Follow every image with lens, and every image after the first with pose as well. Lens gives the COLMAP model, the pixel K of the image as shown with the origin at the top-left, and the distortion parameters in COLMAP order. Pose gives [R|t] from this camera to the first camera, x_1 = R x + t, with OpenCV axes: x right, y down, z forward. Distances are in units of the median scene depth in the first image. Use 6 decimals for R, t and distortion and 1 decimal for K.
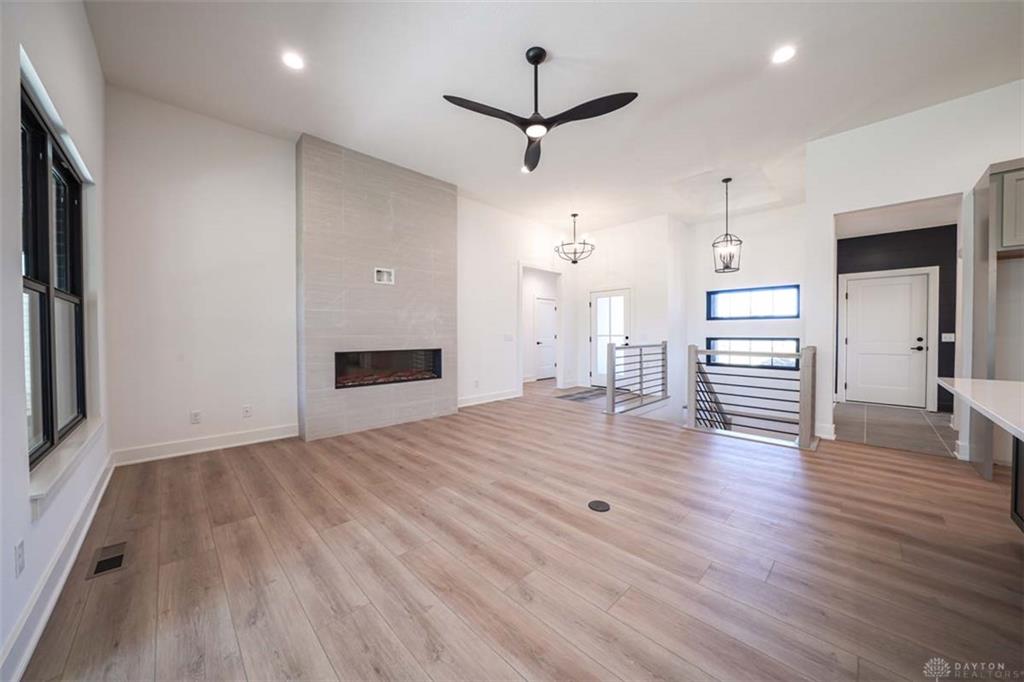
lens RADIAL K [[353.5, 0, 515.4], [0, 353.5, 337.2], [0, 0, 1]] dist [-0.023104, 0.001221]
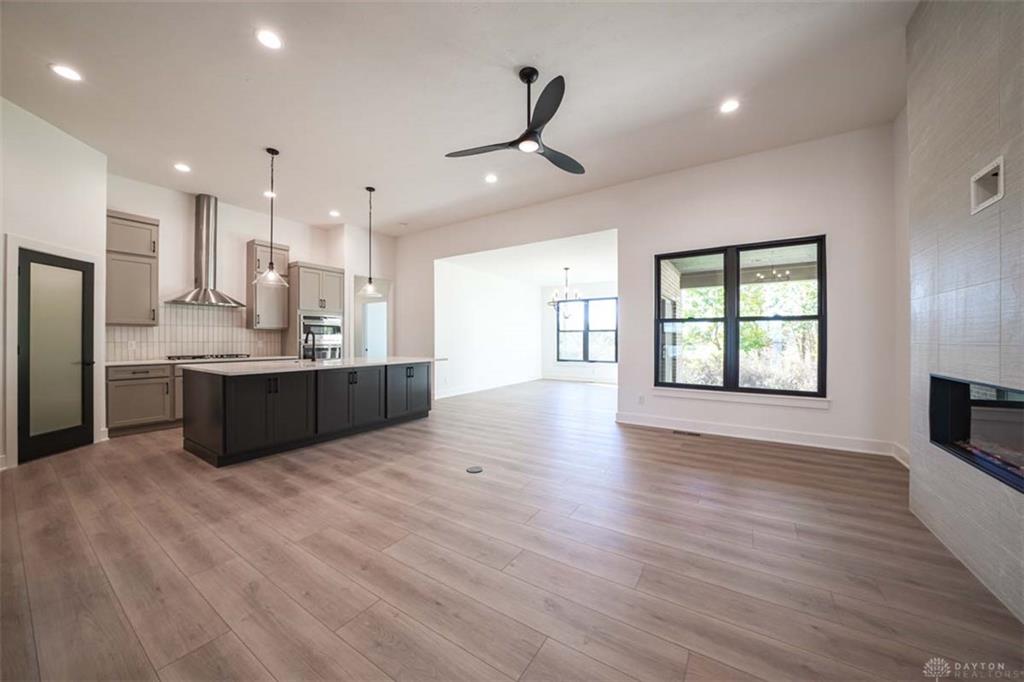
lens RADIAL K [[353.5, 0, 506.8], [0, 353.5, 340.0], [0, 0, 1]] dist [-0.023104, 0.001221]
pose [[-0.982150, 0.003934, -0.188058, 0.133529], [0.002019, 0.999944, 0.010377, -0.009288], [0.188089, 0.009812, -0.982103, 0.841284]]
